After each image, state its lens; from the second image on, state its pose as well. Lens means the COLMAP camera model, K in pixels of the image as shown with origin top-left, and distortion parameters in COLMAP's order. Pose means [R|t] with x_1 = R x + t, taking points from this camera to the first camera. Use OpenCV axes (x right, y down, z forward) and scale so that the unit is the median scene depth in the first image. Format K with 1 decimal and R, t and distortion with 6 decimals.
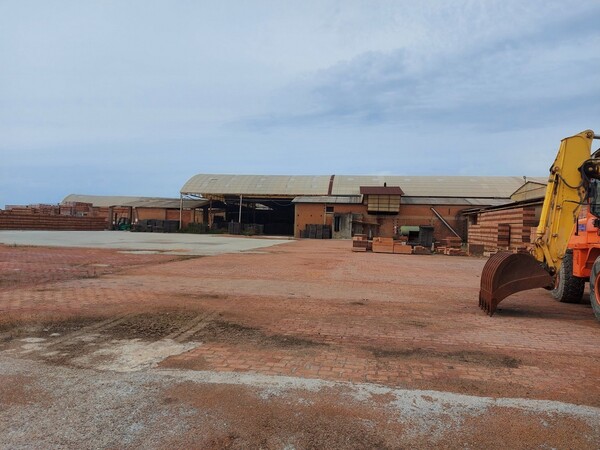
lens RADIAL K [[424.6, 0, 301.6], [0, 424.6, 220.1], [0, 0, 1]] dist [0.085422, -0.079544]
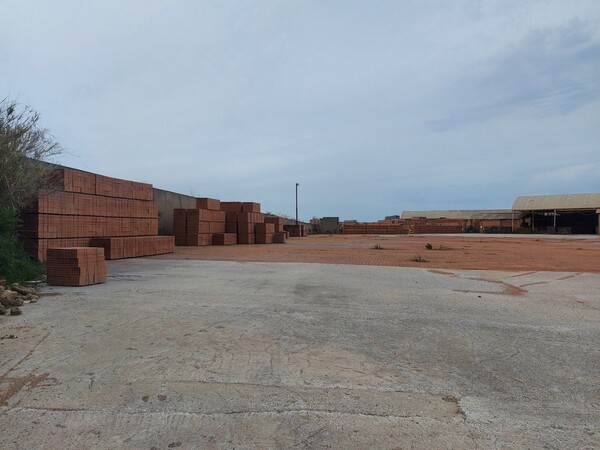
lens RADIAL K [[424.6, 0, 301.6], [0, 424.6, 220.1], [0, 0, 1]] dist [0.085422, -0.079544]
pose [[0.933724, -0.035723, -0.356208, -0.445187], [0.033719, 0.999361, -0.011835, -0.031094], [0.356403, -0.000960, 0.934332, -0.843285]]
